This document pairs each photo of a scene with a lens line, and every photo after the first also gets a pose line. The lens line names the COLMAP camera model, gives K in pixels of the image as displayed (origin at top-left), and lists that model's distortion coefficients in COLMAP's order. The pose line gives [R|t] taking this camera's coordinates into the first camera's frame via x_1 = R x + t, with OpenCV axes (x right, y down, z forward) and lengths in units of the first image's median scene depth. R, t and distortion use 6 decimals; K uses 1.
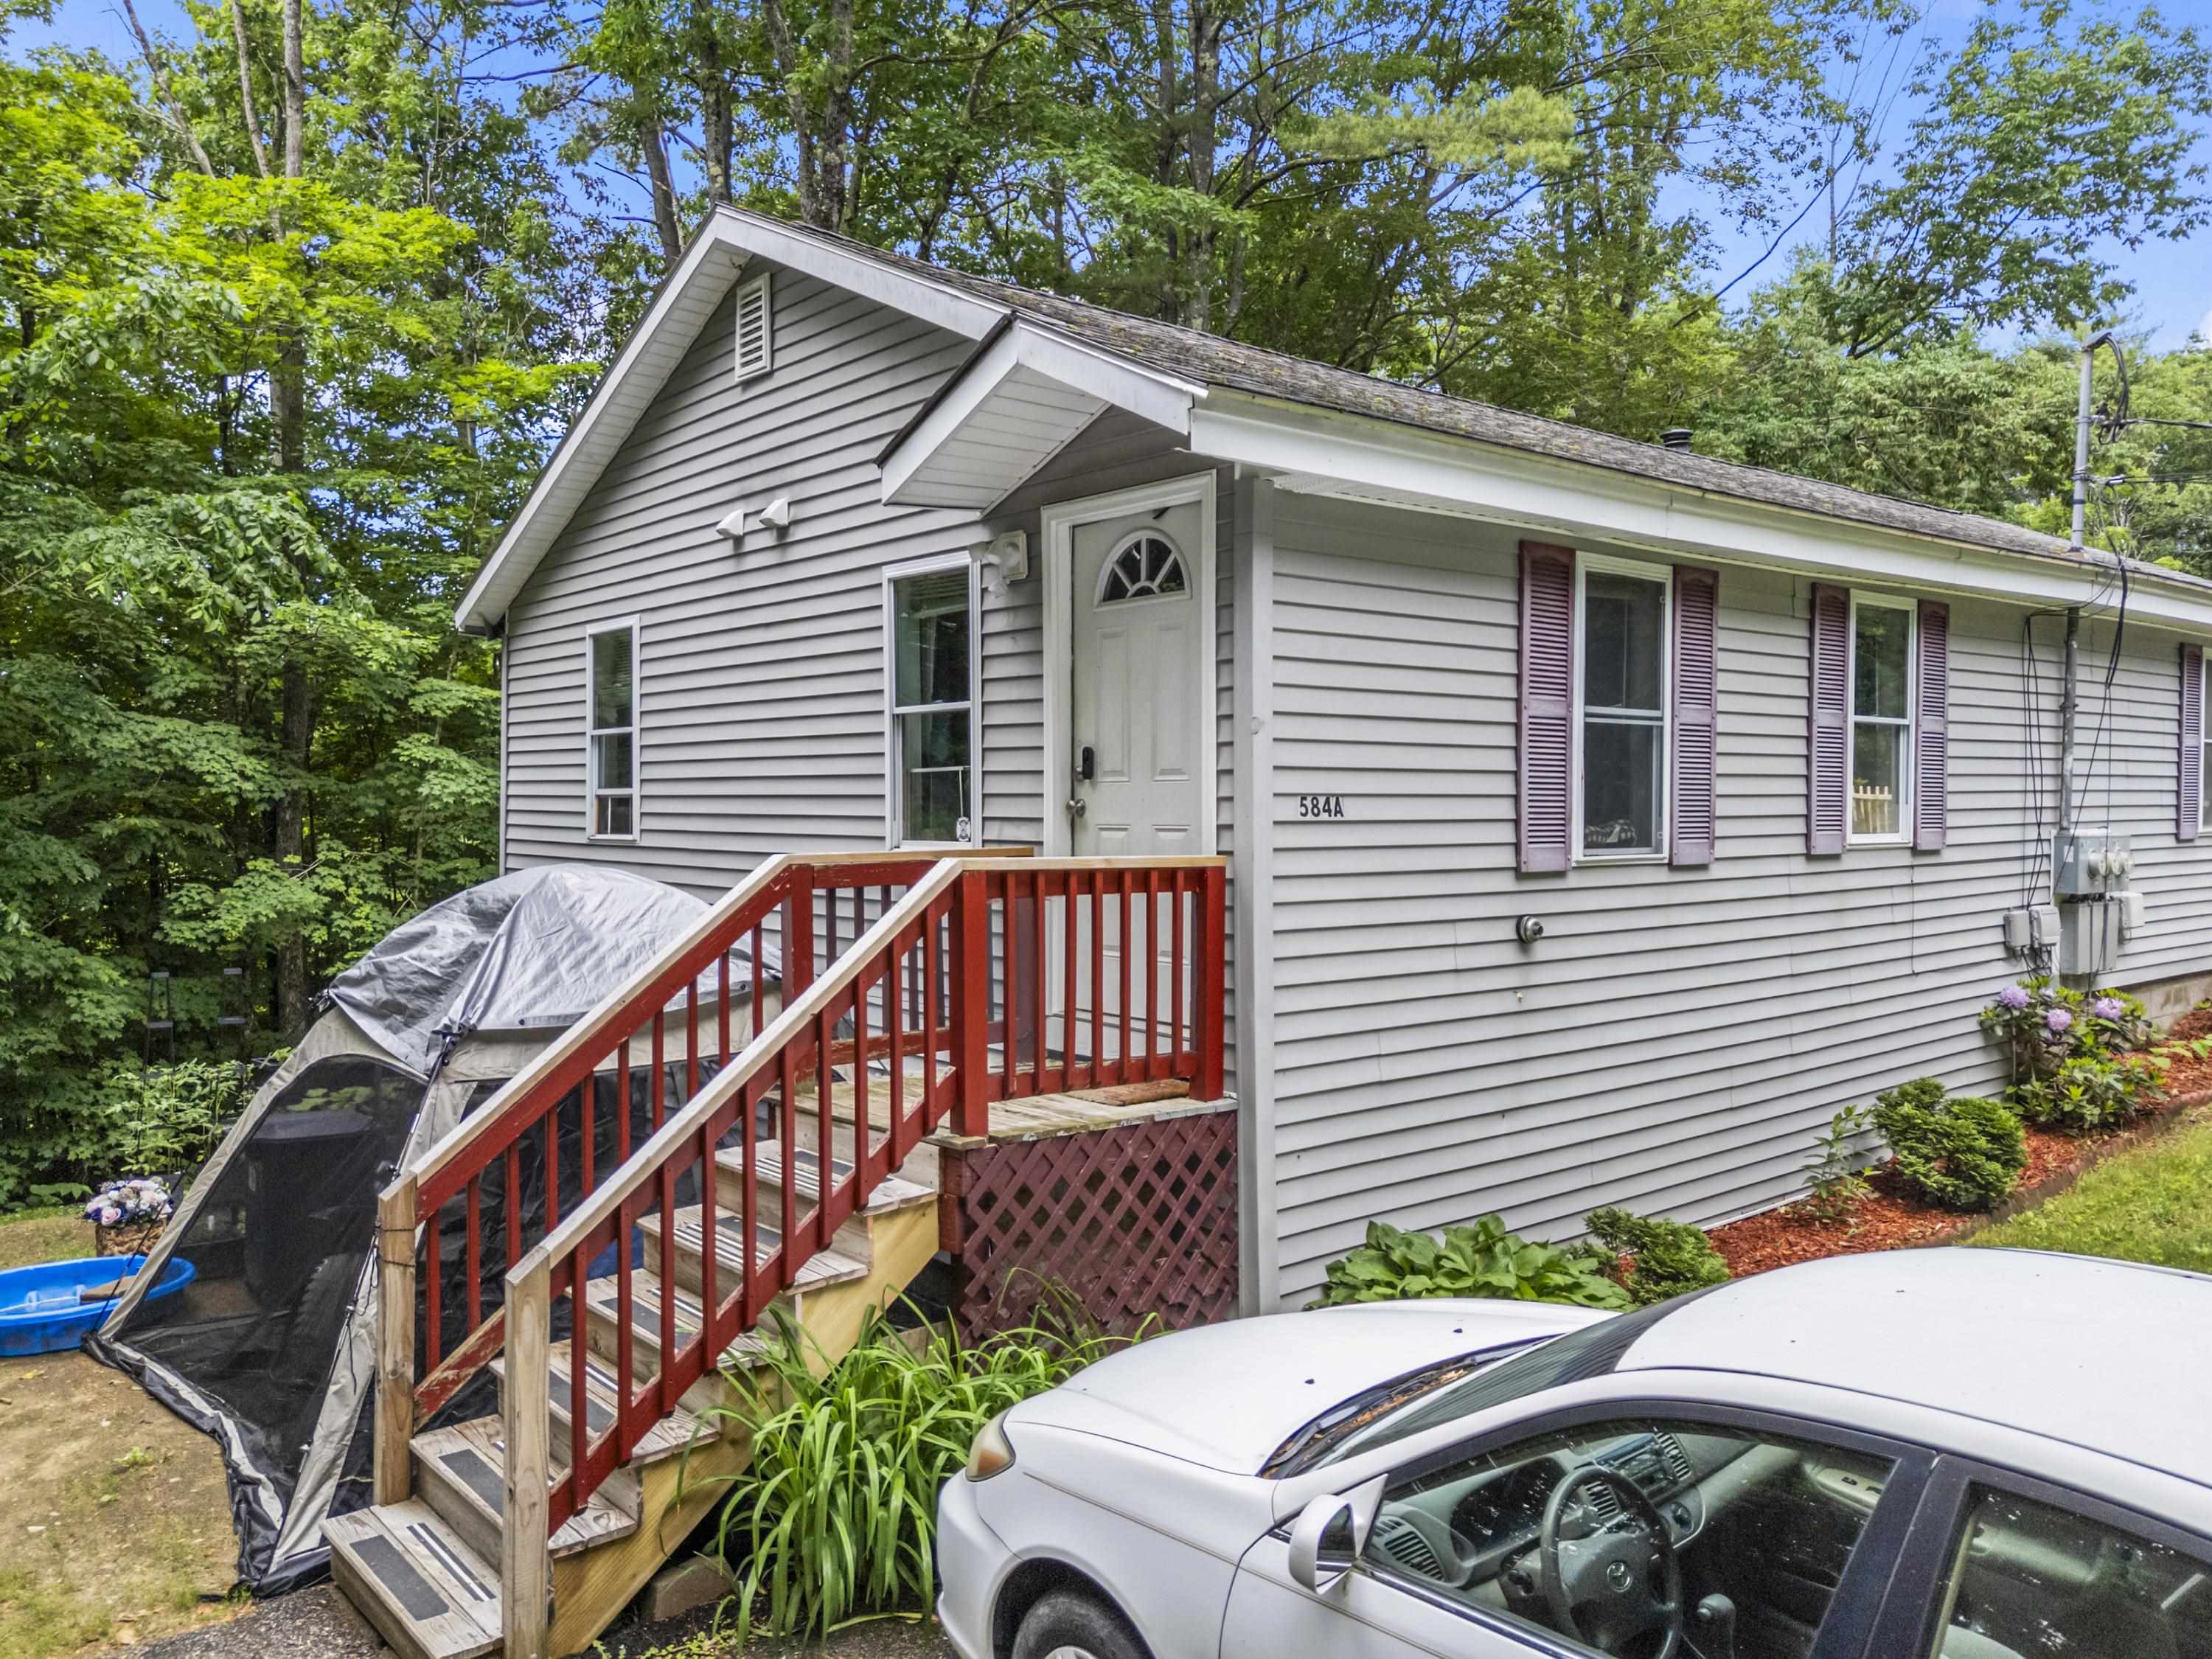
lens RADIAL K [[1597.1, 0, 1094.1], [0, 1597.1, 821.4], [0, 0, 1]] dist [0.092883, -0.091161]
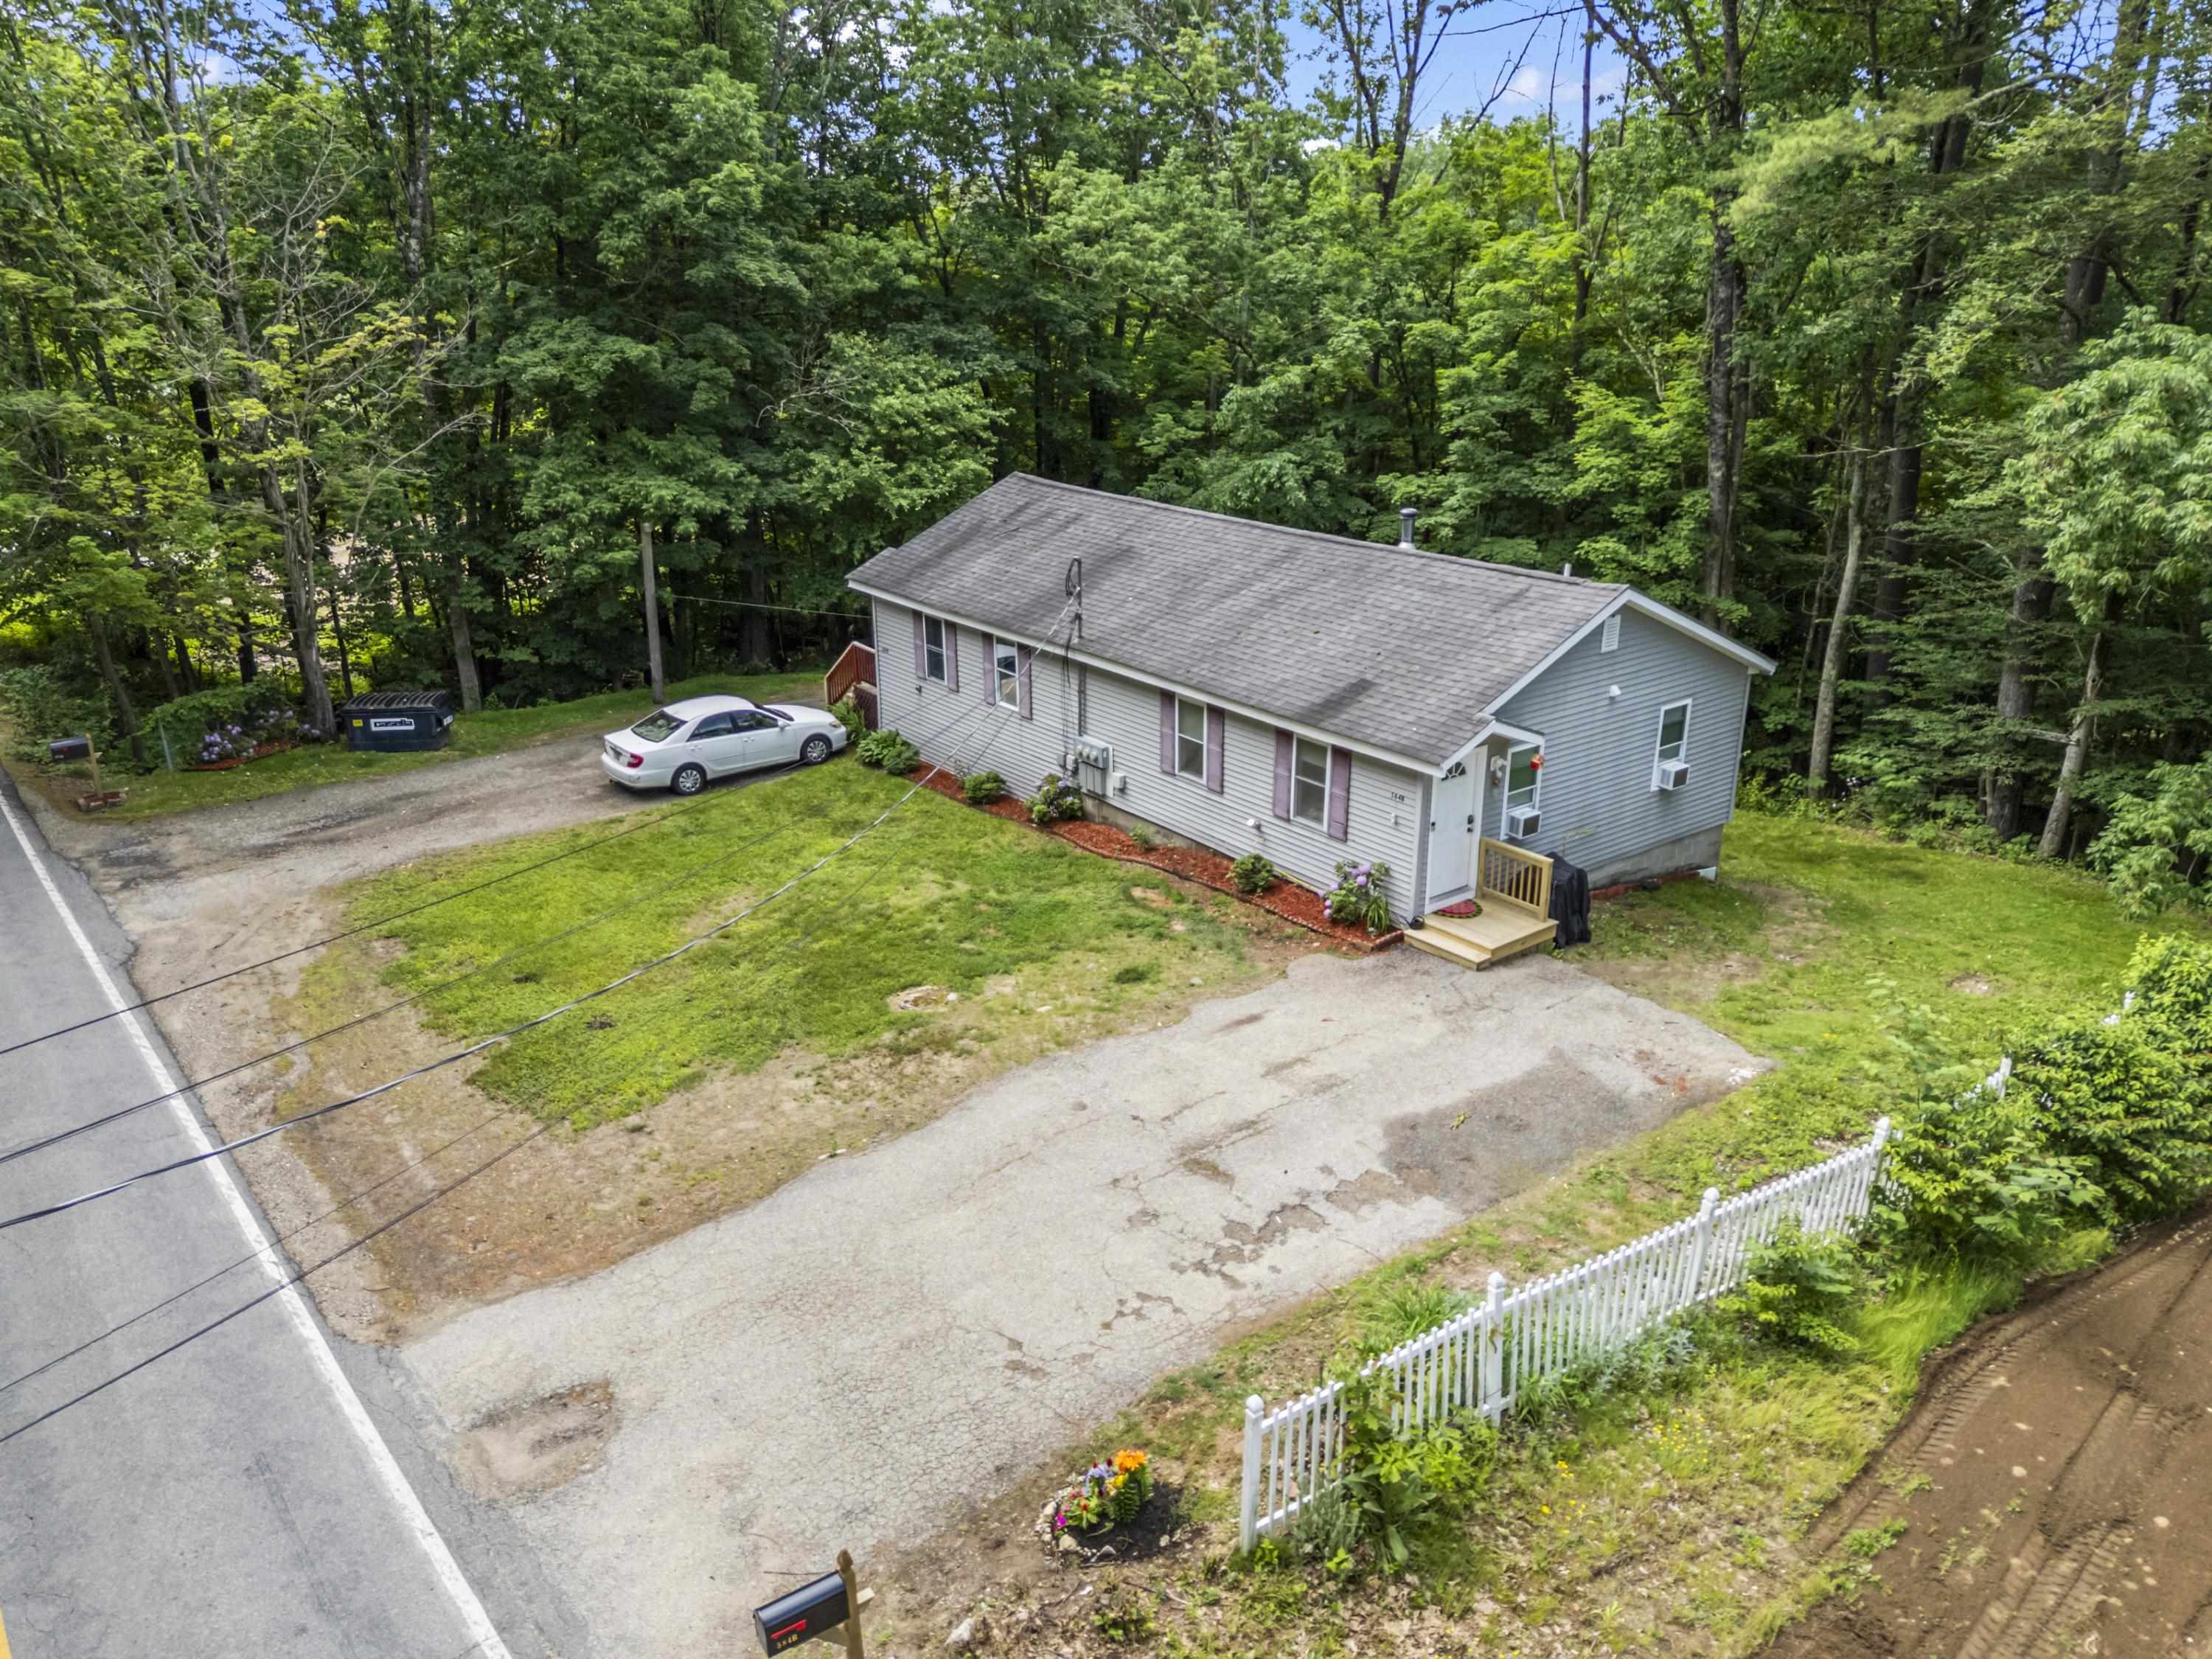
lens RADIAL K [[1585.5, 0, 1171.3], [0, 1585.5, 830.9], [0, 0, 1]] dist [0.009258, 0.001723]
pose [[-0.002467, 0.352201, -0.935921, 4.562986], [-0.013661, 0.935825, 0.352201, -1.136403], [0.999904, 0.013655, 0.002503, 1.671650]]
